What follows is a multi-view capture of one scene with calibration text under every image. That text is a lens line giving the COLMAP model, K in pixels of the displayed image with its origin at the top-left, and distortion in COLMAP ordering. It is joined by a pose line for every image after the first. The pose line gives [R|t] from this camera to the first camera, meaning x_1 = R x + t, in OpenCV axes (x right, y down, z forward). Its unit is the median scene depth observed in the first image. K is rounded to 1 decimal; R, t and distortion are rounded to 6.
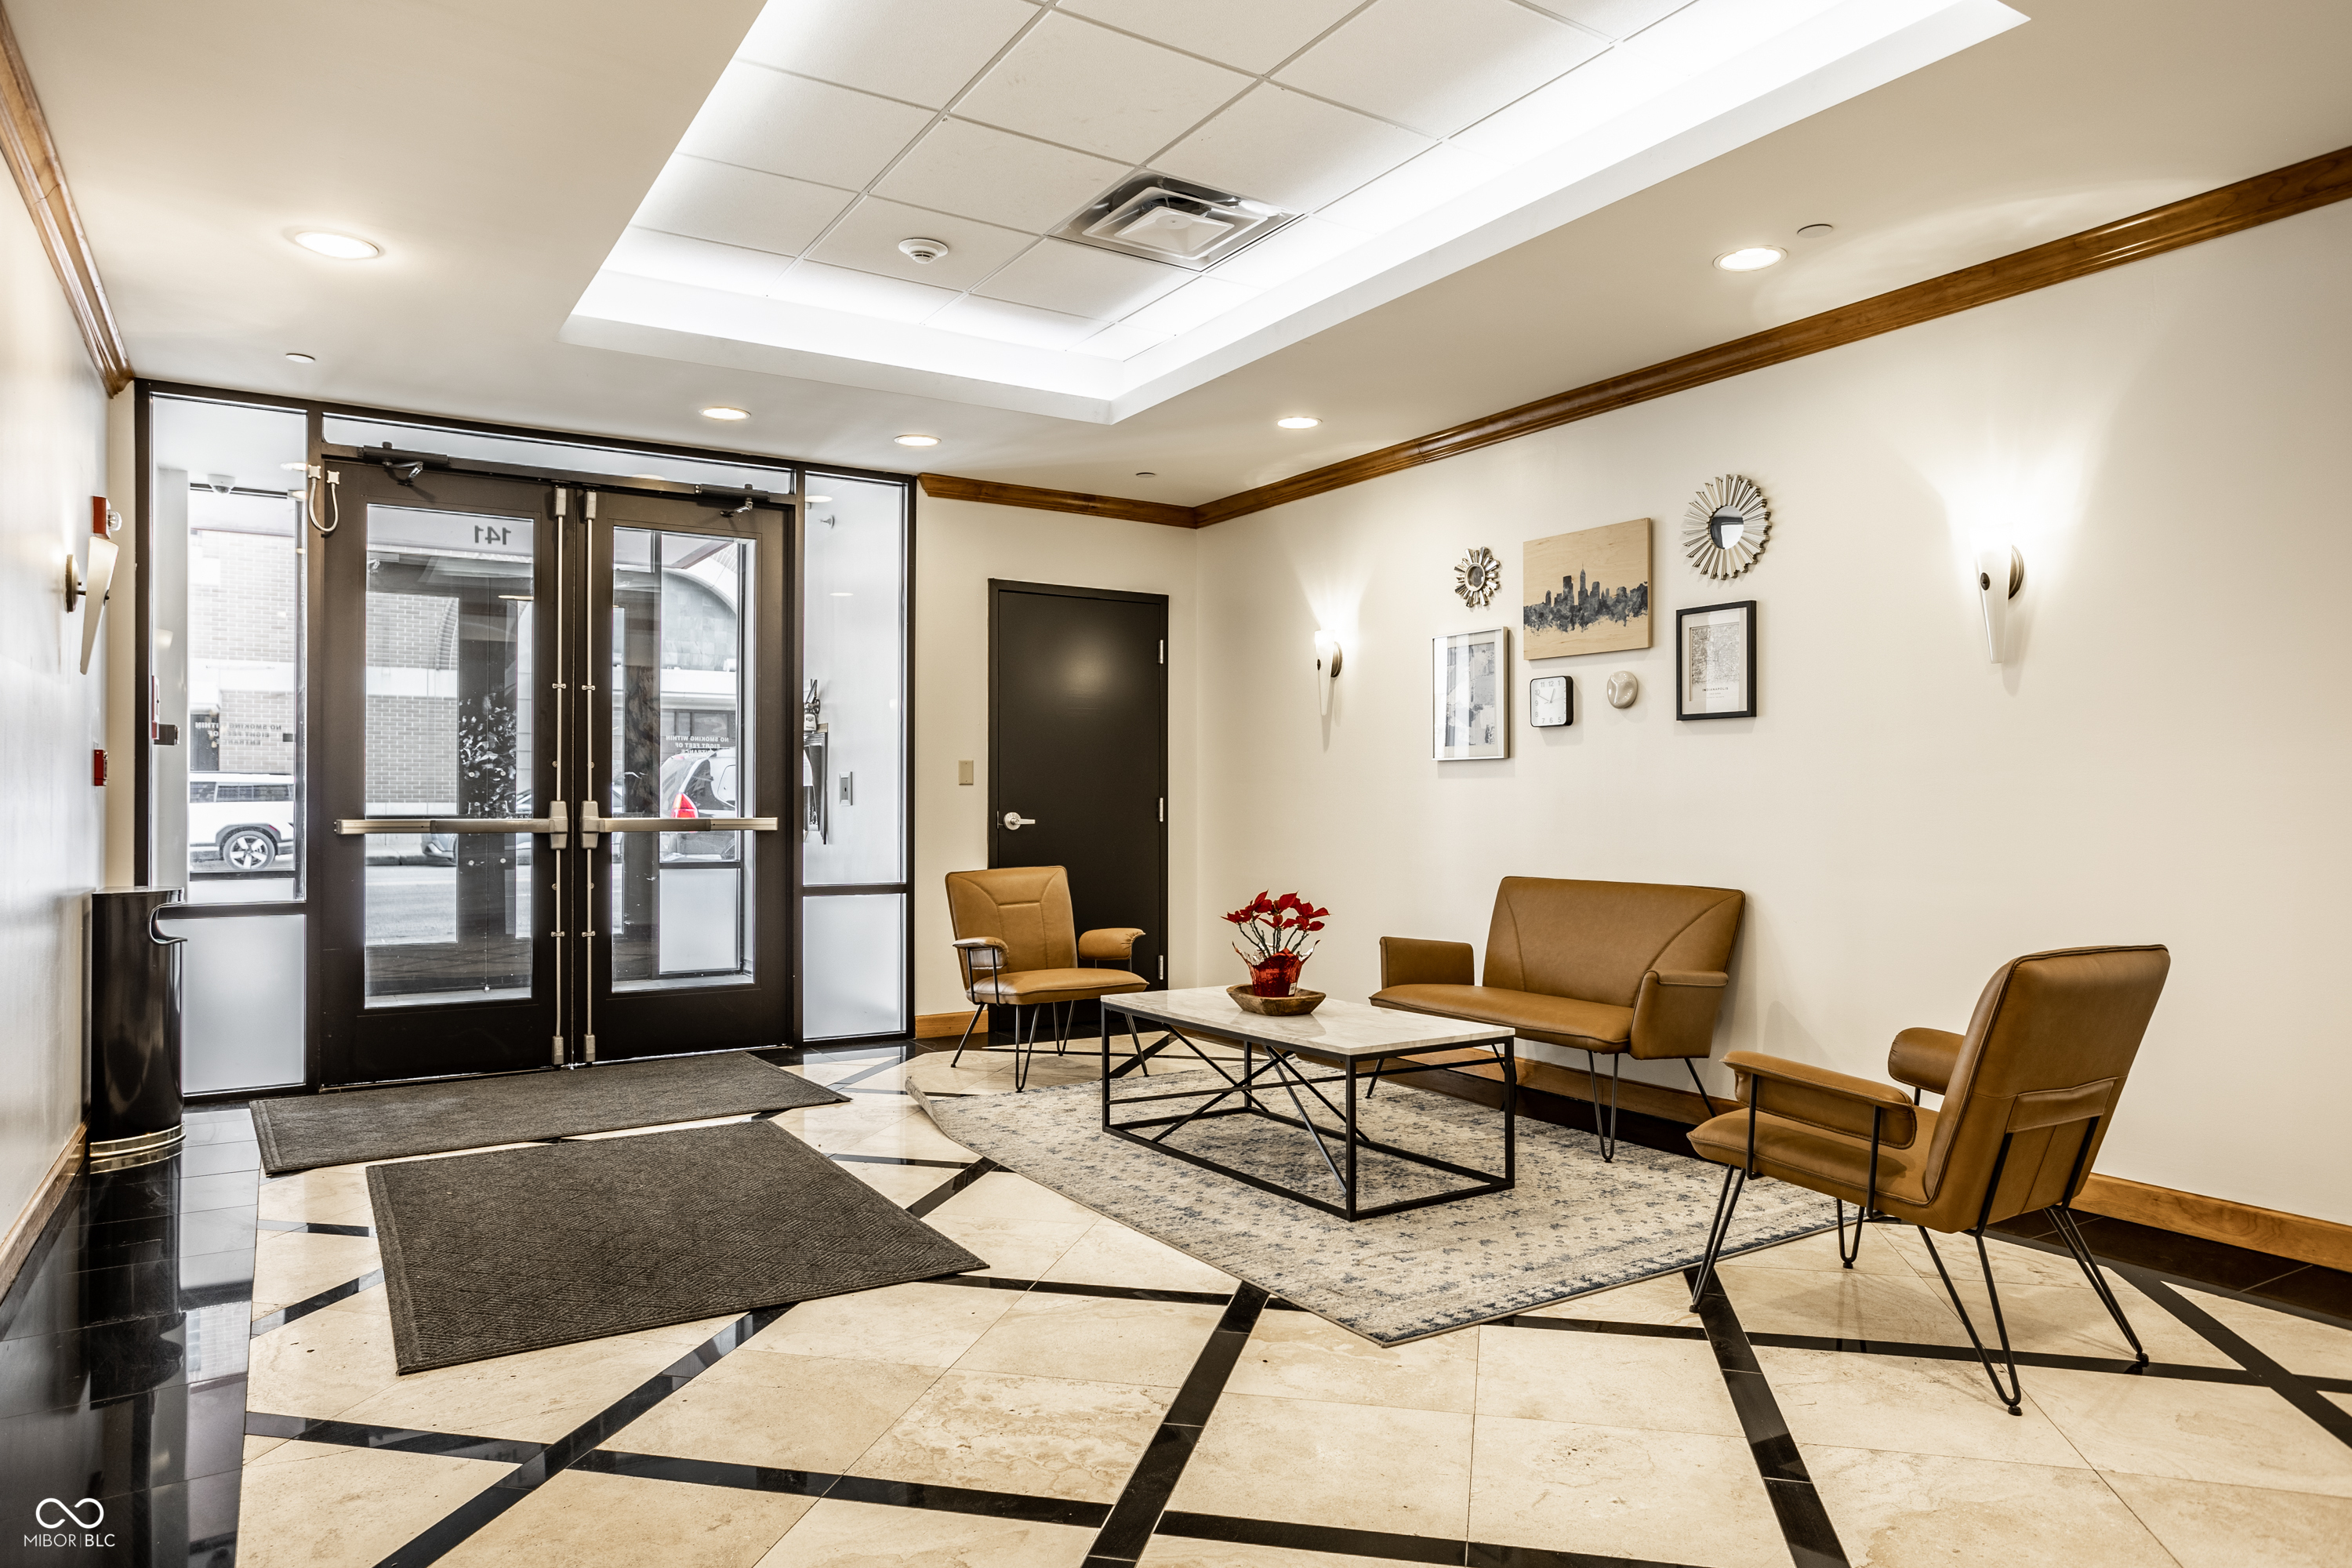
lens RADIAL K [[1454.4, 0, 1184.0], [0, 1454.4, 788.3], [0, 0, 1]] dist [-0.005874, -0.000112]
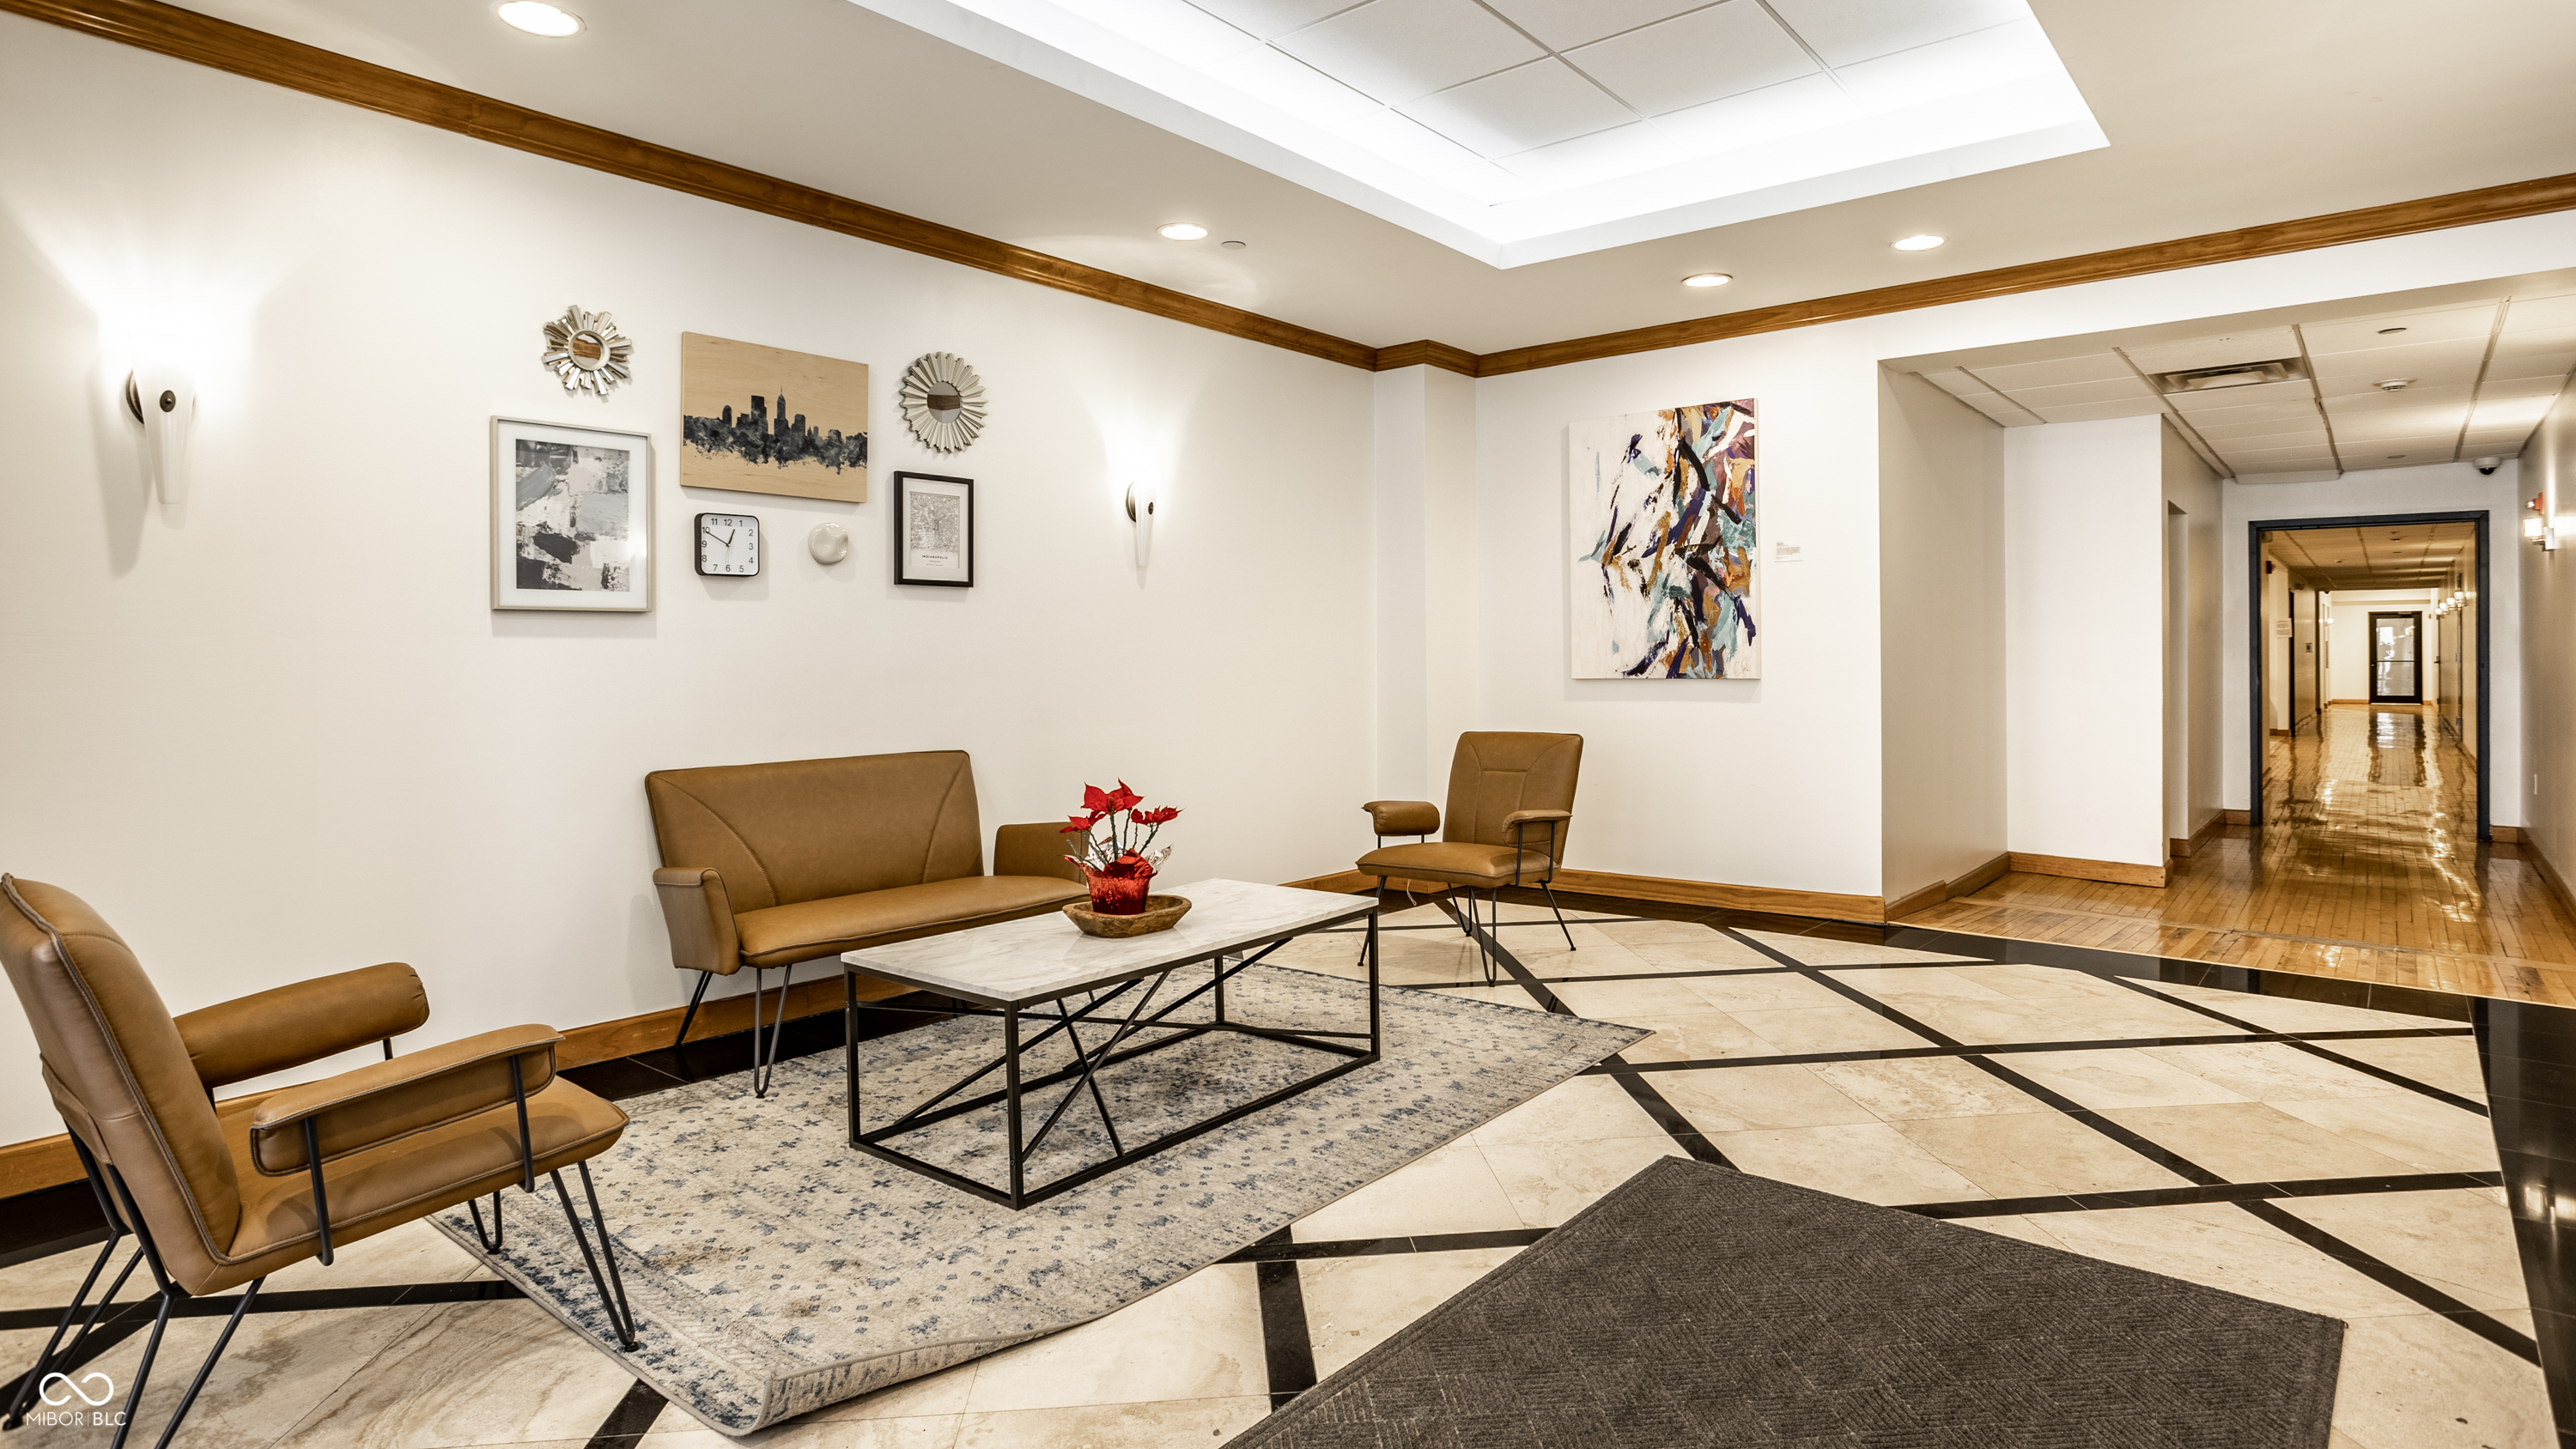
lens RADIAL K [[1419.8, 0, 1295.1], [0, 1419.8, 633.9], [0, 0, 1]] dist [-0.057221, 0.049066]
pose [[-0.327715, 0.016909, 0.944625, -0.672643], [0.000480, 0.999843, -0.017731, 0.003720], [-0.944776, -0.005357, -0.327672, 1.111710]]
